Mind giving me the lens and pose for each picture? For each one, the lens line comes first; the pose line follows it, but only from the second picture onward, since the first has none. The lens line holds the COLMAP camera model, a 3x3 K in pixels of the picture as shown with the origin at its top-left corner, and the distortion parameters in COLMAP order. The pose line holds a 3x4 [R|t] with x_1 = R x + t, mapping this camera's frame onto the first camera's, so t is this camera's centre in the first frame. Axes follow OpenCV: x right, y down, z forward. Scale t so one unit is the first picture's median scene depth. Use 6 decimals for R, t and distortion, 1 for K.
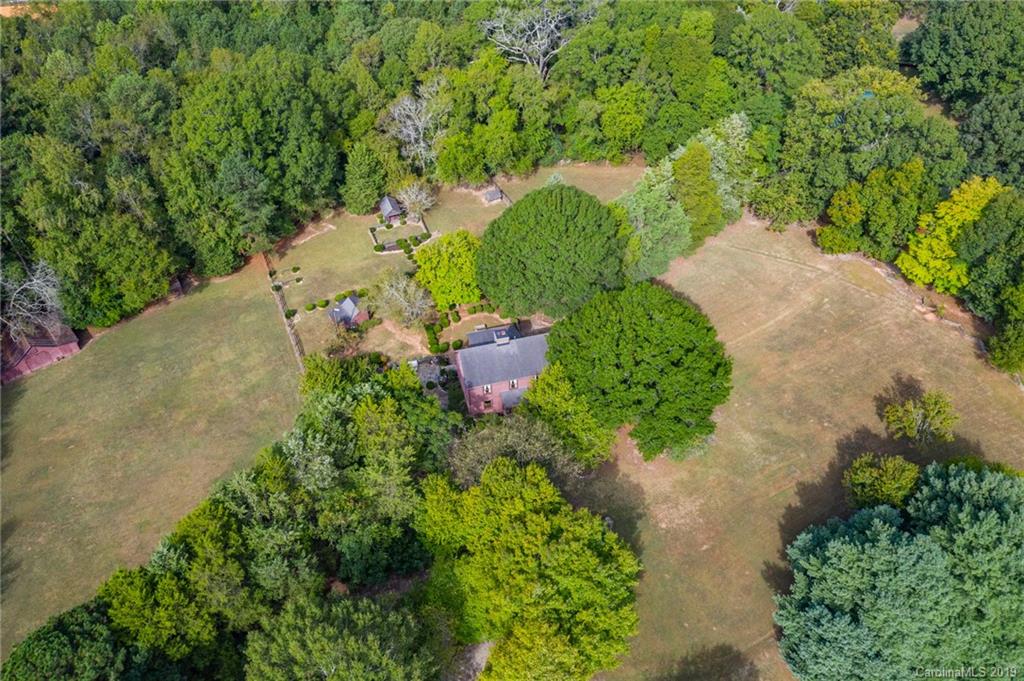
lens RADIAL K [[807.2, 0, 512.0], [0, 807.2, 340.5], [0, 0, 1]] dist [-0.006092, -0.003781]
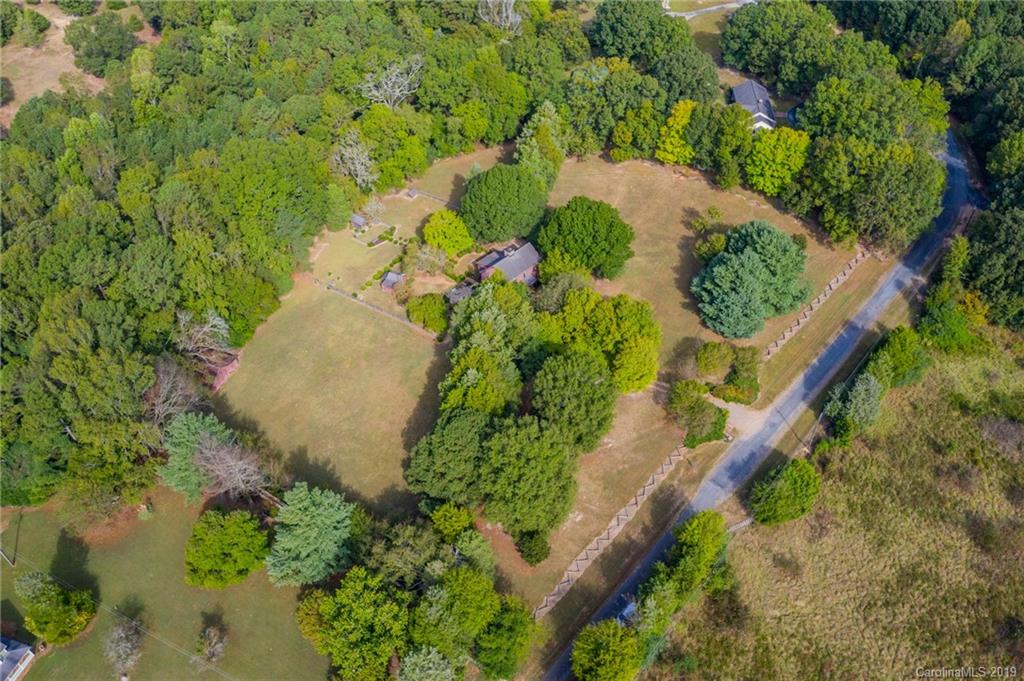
lens RADIAL K [[807.2, 0, 512.0], [0, 807.2, 340.5], [0, 0, 1]] dist [-0.006092, -0.003781]
pose [[0.858659, -0.358156, 0.366645, -0.651397], [0.357396, 0.931129, 0.072570, 0.045157], [-0.367386, 0.068725, 0.927526, -0.579927]]
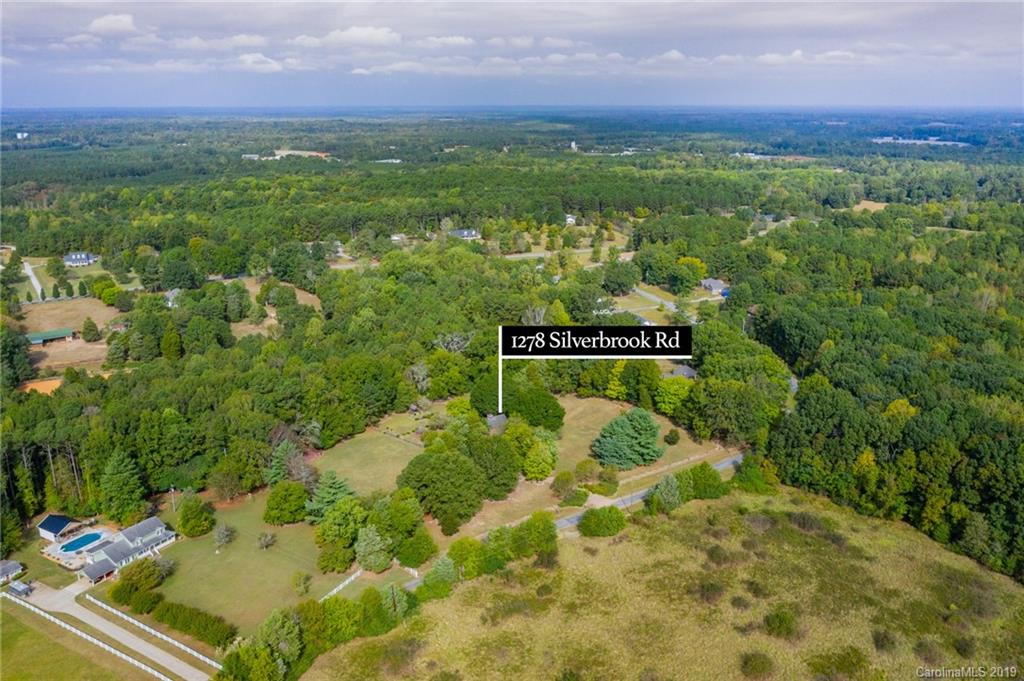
lens RADIAL K [[807.2, 0, 512.0], [0, 807.2, 340.5], [0, 0, 1]] dist [-0.006092, -0.003781]
pose [[0.943748, -0.075394, 0.321957, -0.780838], [0.215901, 0.877967, -0.427271, 0.929439], [-0.250454, 0.472747, 0.844857, -1.498832]]
